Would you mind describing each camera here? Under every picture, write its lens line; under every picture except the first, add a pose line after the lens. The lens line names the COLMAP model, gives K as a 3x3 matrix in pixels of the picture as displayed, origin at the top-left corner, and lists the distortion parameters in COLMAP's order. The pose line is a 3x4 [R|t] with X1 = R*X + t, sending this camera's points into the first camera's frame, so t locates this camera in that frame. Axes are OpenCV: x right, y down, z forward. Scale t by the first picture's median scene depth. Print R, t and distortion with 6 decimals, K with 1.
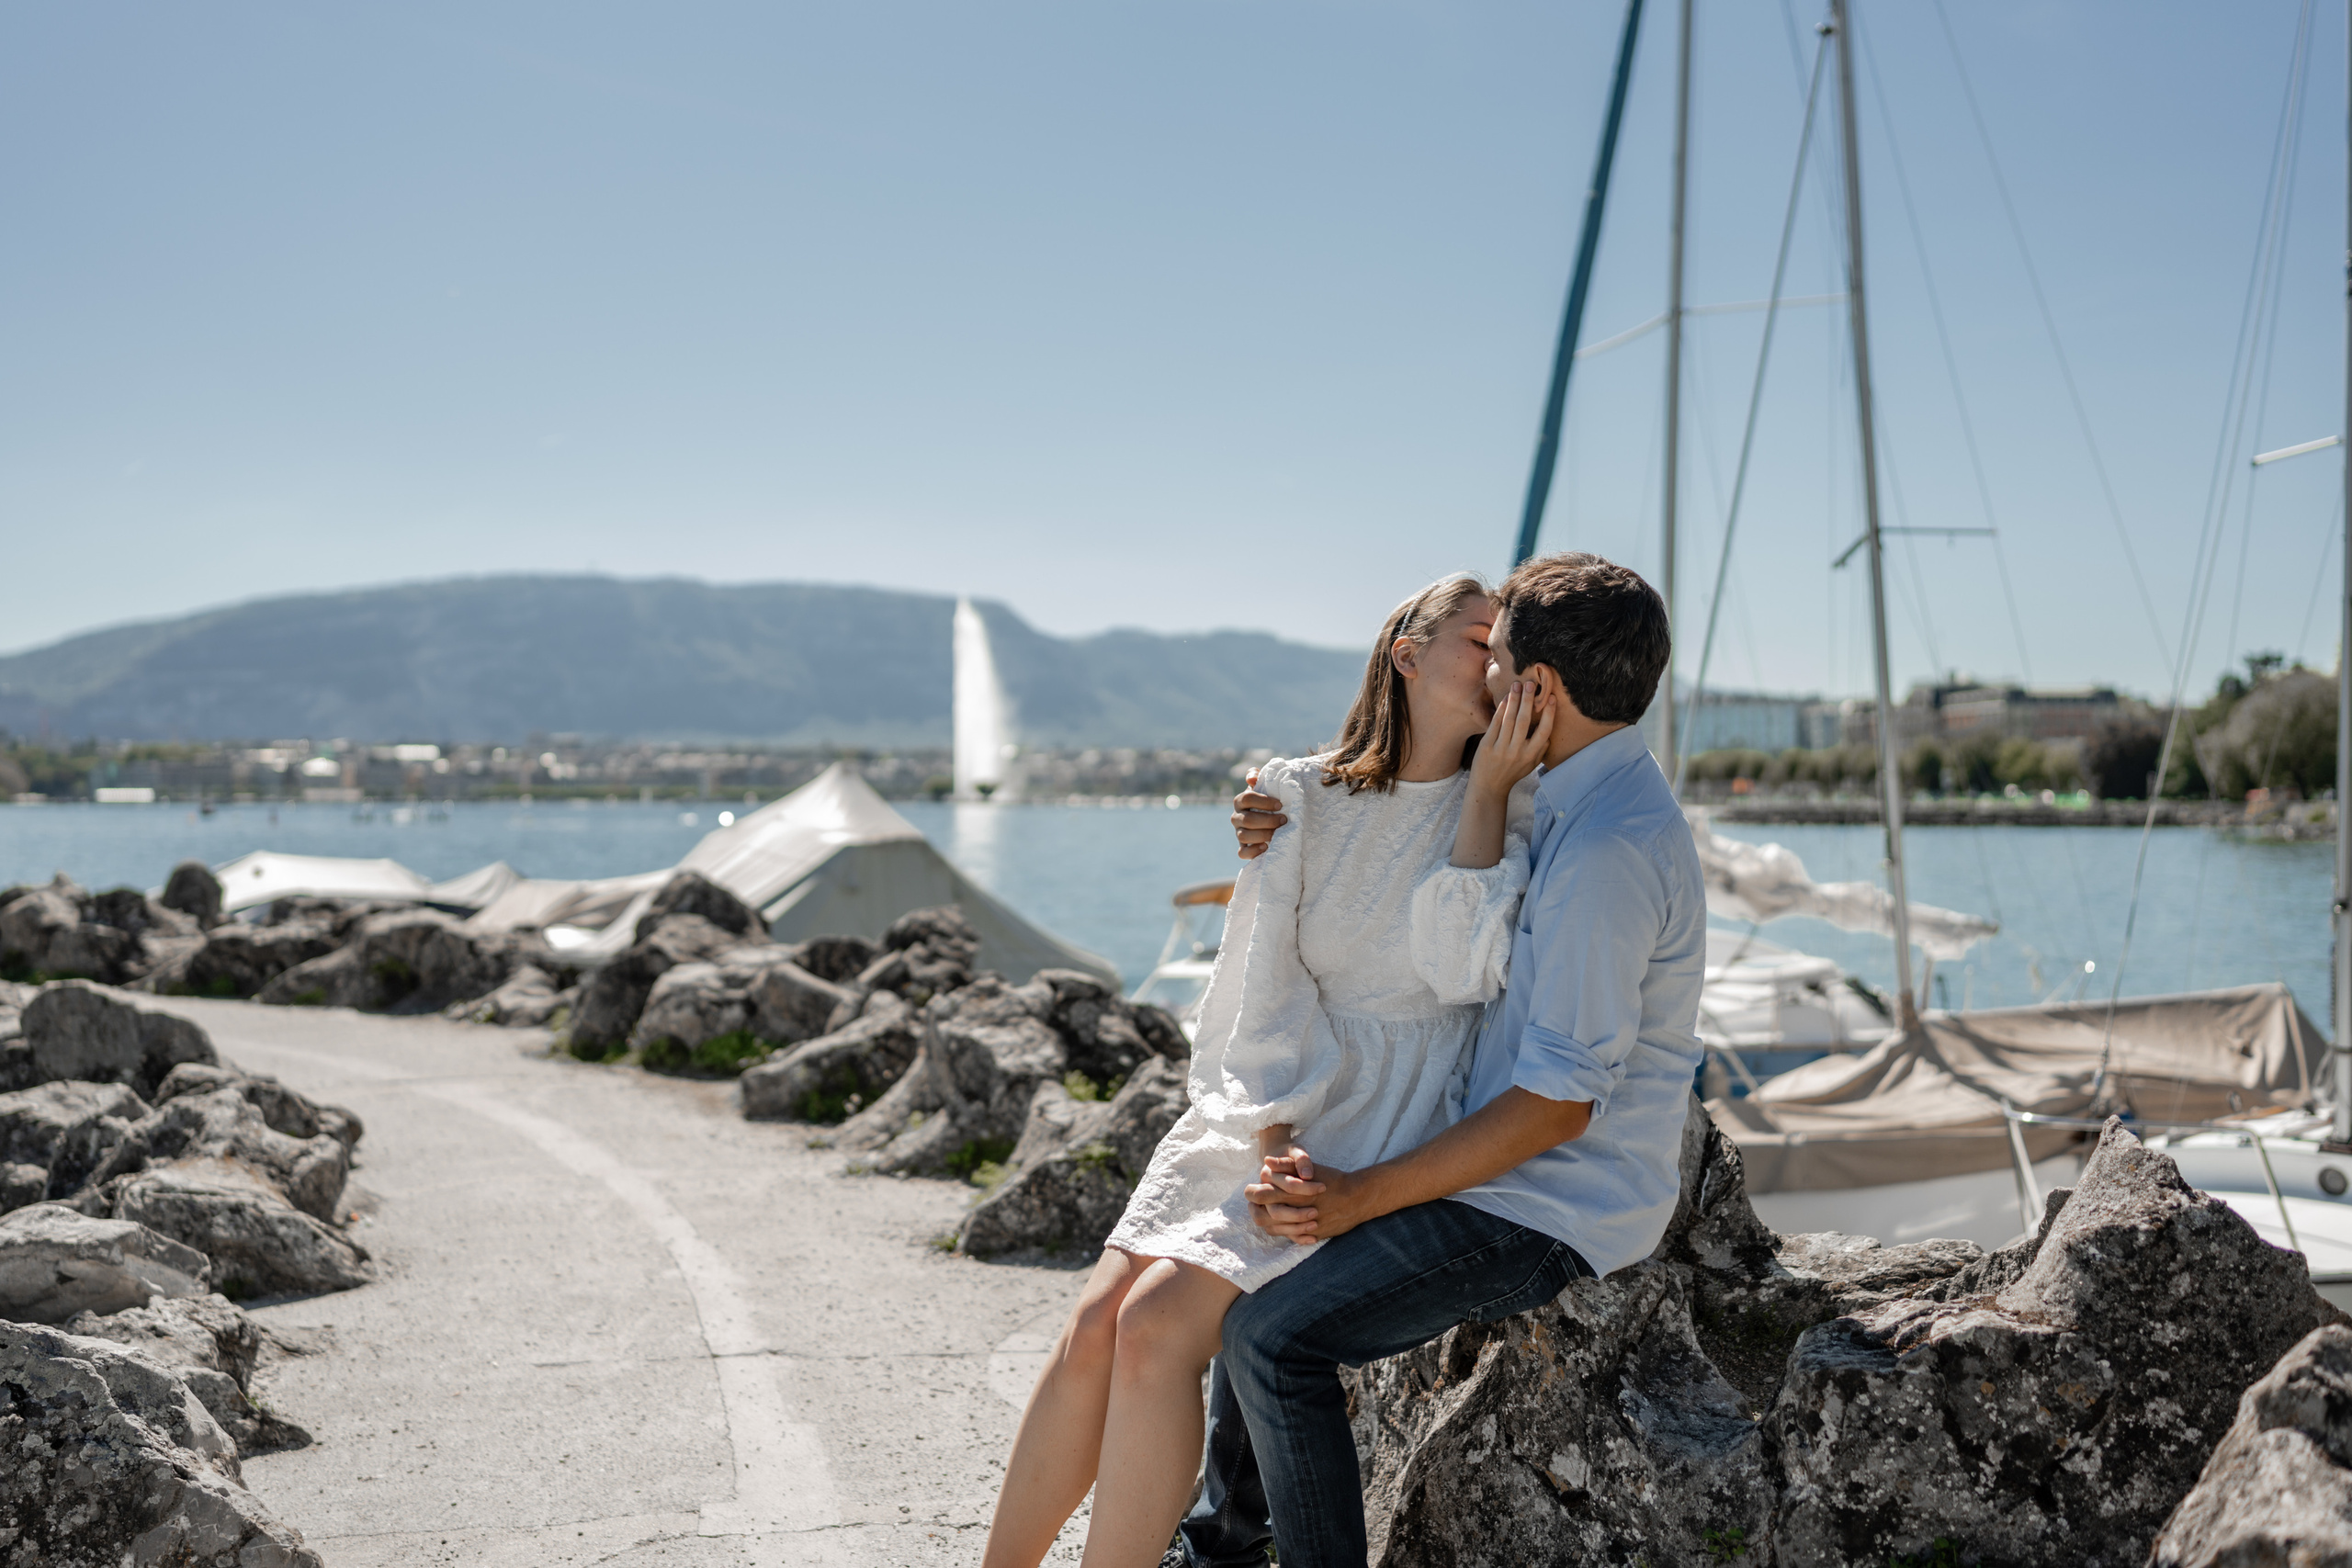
lens RADIAL K [[2253.5, 0, 1163.2], [0, 2253.5, 764.5], [0, 0, 1]] dist [0.005788, 0.000000]
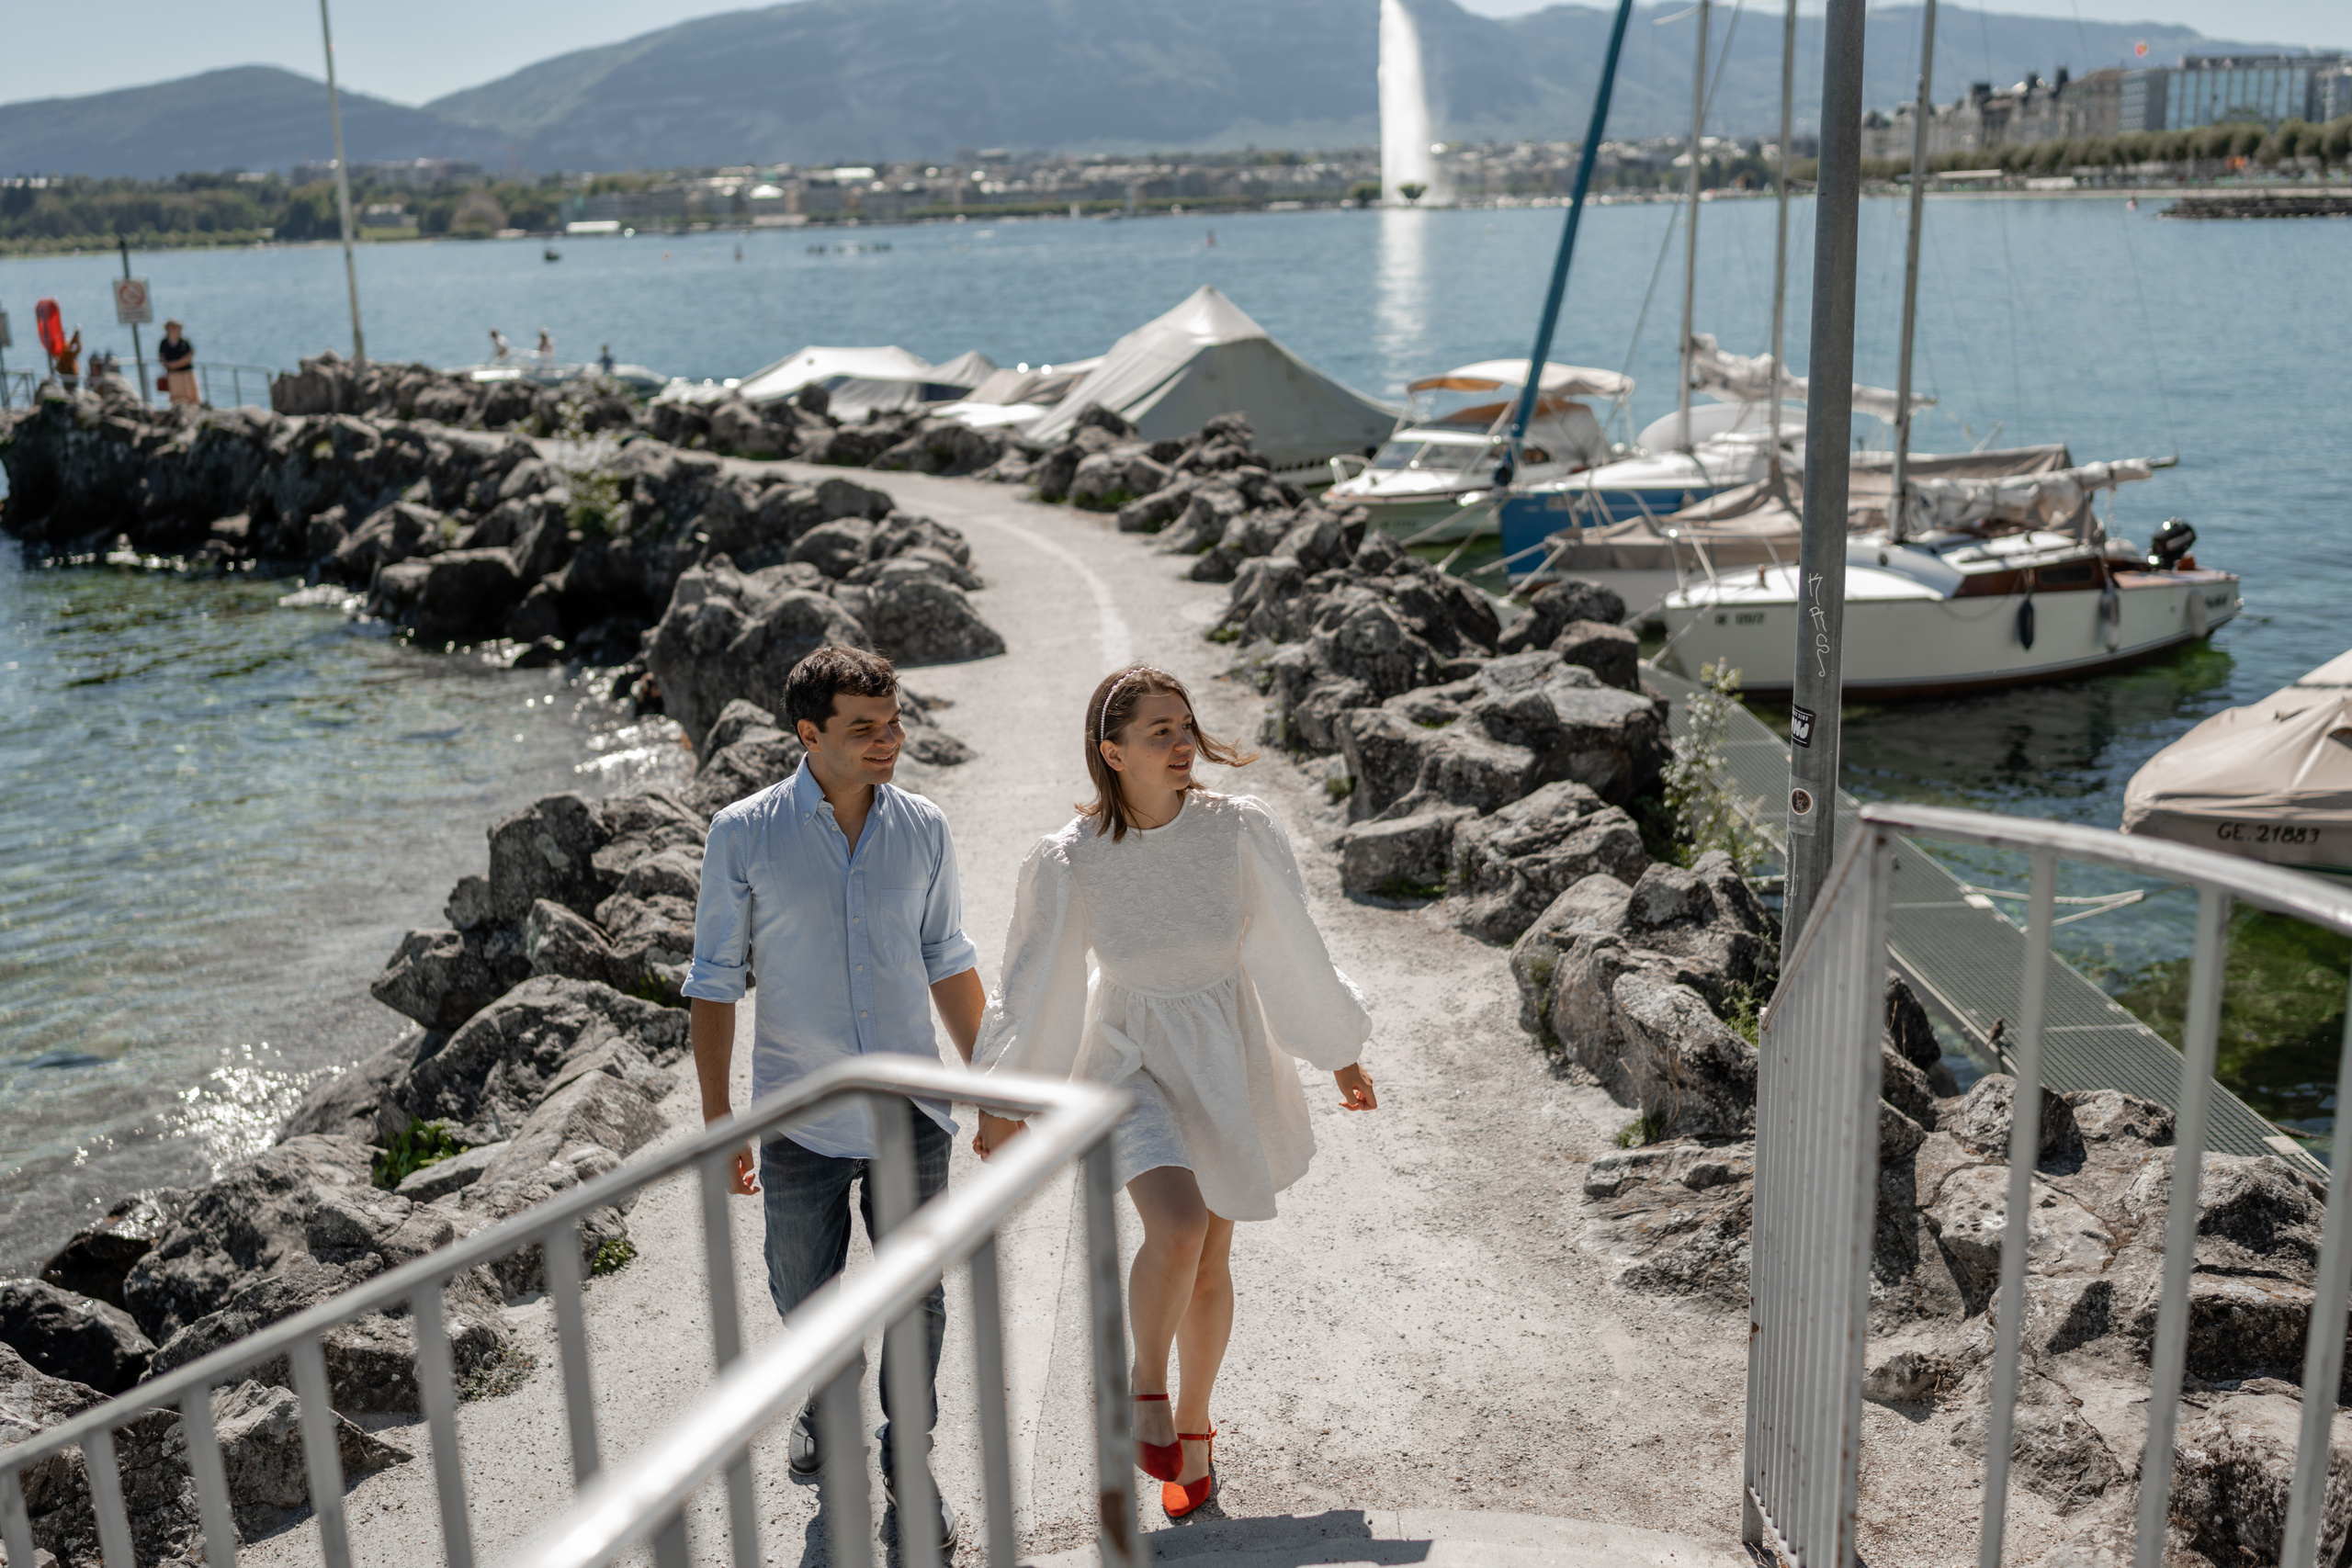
lens RADIAL K [[2253.5, 0, 1179.8], [0, 2253.5, 799.7], [0, 0, 1]] dist [0.005788, 0.000000]
pose [[0.983310, 0.015804, -0.181251, 0.203932], [0.034191, 0.962419, 0.269410, -0.135039], [0.178697, -0.271110, 0.945815, -0.848712]]
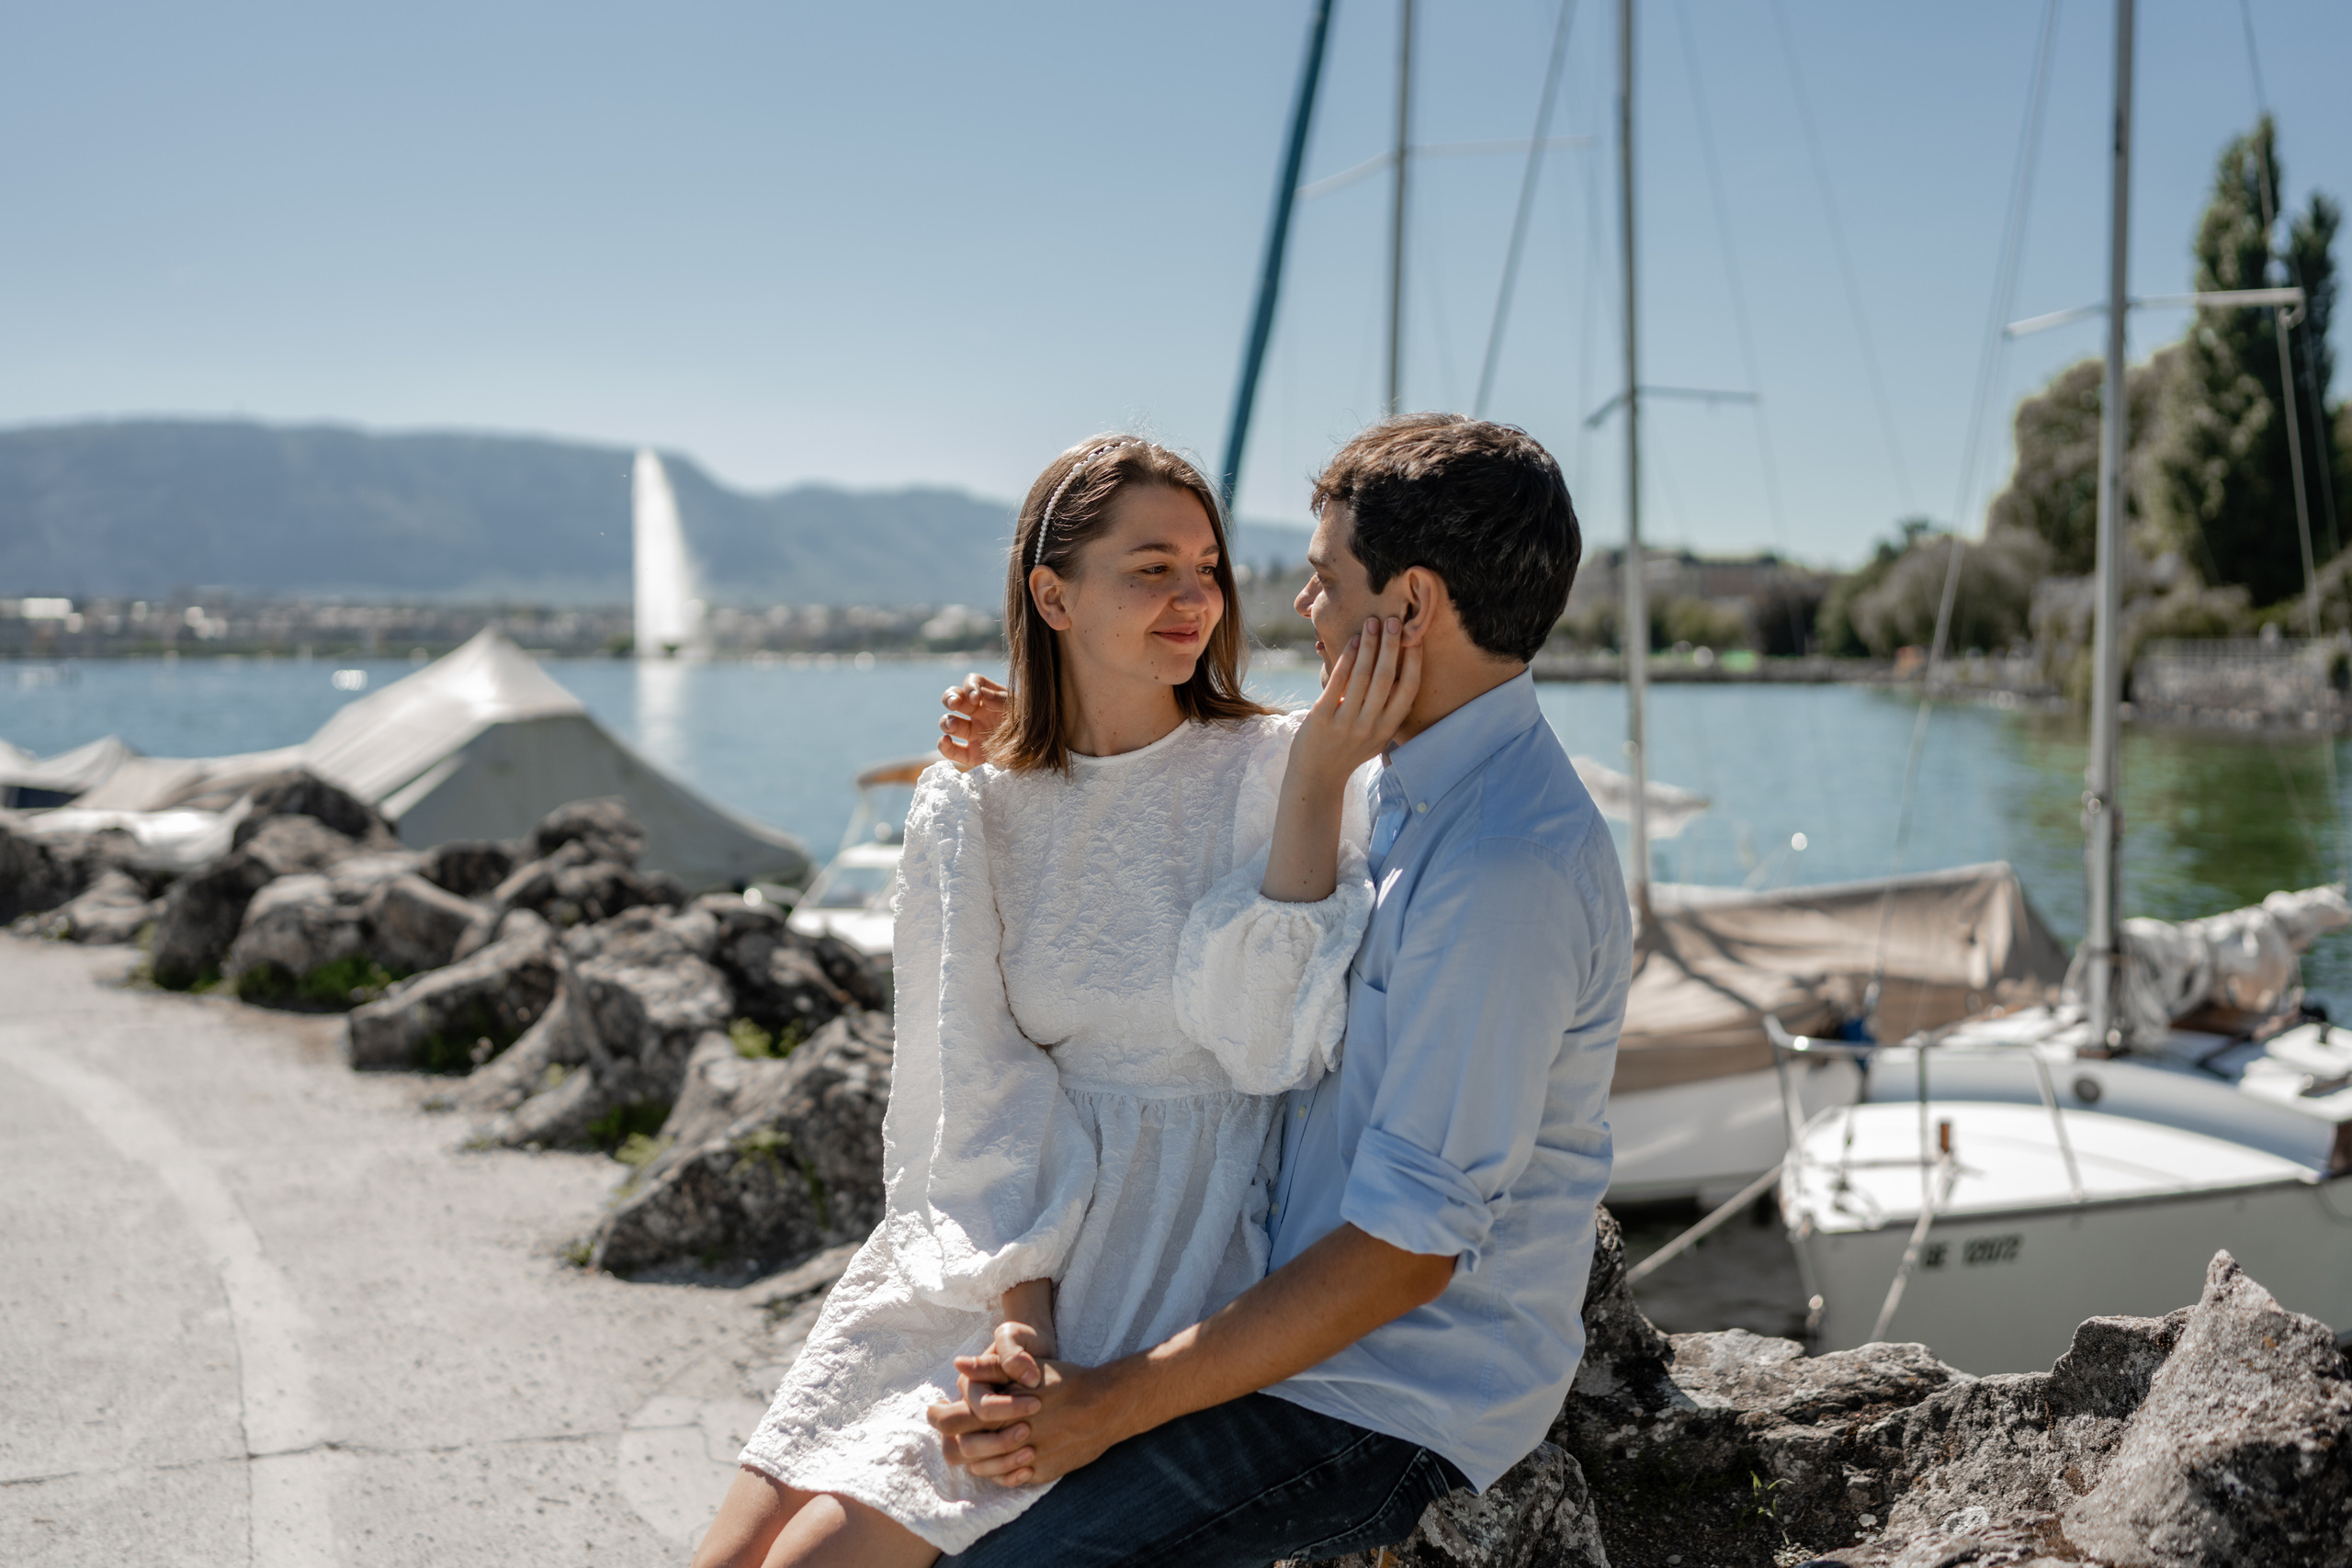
lens RADIAL K [[2253.5, 0, 1197.0], [0, 2253.5, 792.9], [0, 0, 1]] dist [0.005788, 0.000000]
pose [[0.988744, -0.008888, 0.149350, 0.002436], [-0.002434, 0.997146, 0.075460, -0.008485], [-0.149595, -0.074974, 0.985901, 0.087390]]
